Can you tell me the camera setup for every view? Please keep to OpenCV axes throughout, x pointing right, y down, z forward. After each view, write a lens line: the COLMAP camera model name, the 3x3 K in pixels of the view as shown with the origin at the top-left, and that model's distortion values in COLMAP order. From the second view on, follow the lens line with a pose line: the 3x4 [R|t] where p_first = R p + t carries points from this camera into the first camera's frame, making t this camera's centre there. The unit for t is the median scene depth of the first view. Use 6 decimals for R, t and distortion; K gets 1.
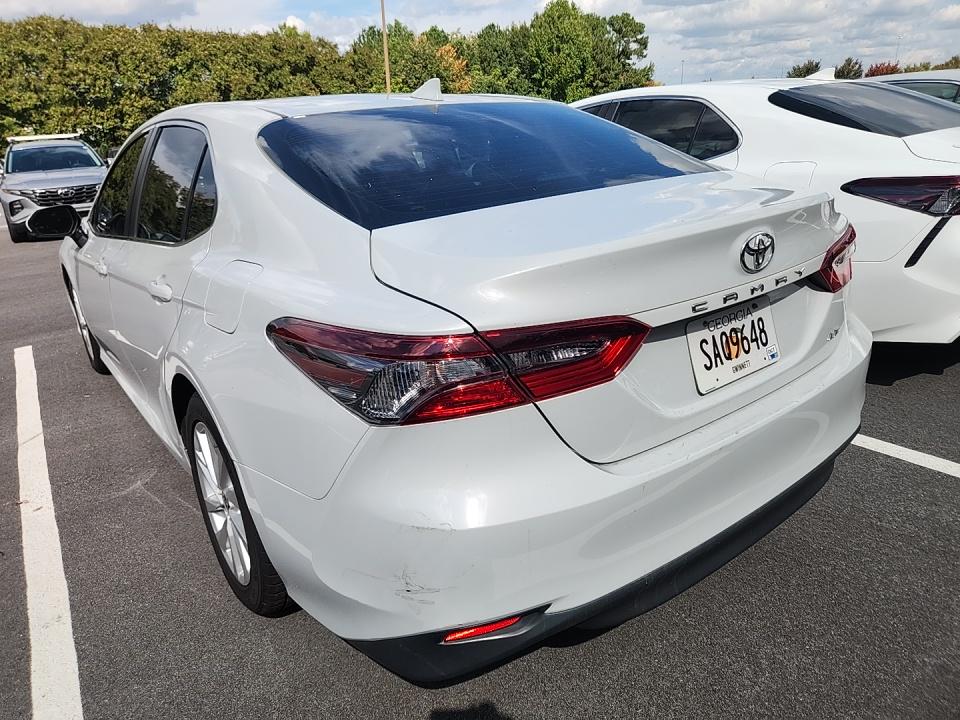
lens RADIAL K [[648.3, 0, 480.0], [0, 648.3, 360.0], [0, 0, 1]] dist [0.052213, -0.045233]
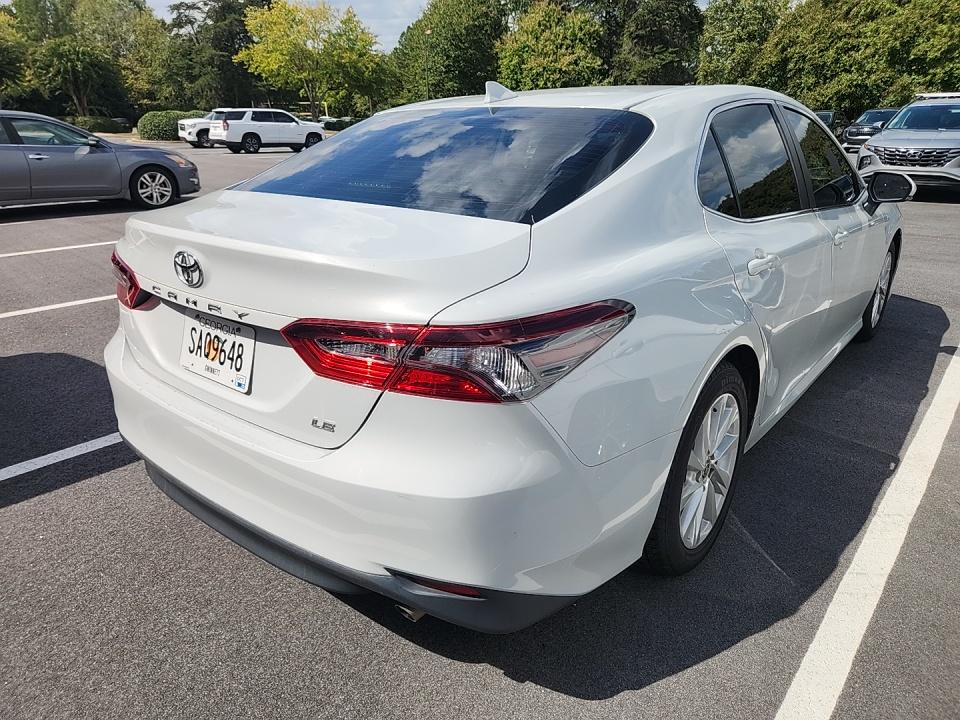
lens RADIAL K [[648.3, 0, 480.0], [0, 648.3, 360.0], [0, 0, 1]] dist [0.052213, -0.045233]
pose [[0.249172, 0.396466, -0.883588, 0.089003], [-0.333498, 0.891689, 0.306054, -0.029803], [0.909226, 0.218414, 0.354404, 0.060557]]
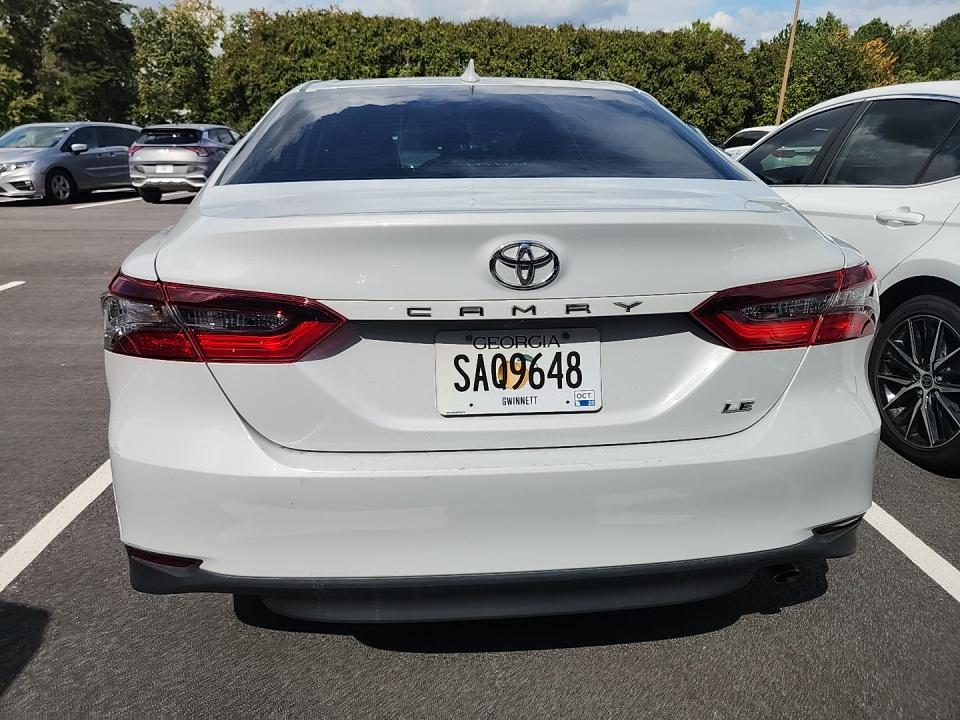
lens RADIAL K [[652.6, 0, 480.0], [0, 652.6, 360.0], [0, 0, 1]] dist [0.061729, -0.052873]
pose [[0.841225, 0.231820, -0.488468, 0.044985], [-0.232334, 0.970747, 0.060583, -0.004754], [0.488223, 0.062524, 0.870476, 0.014363]]
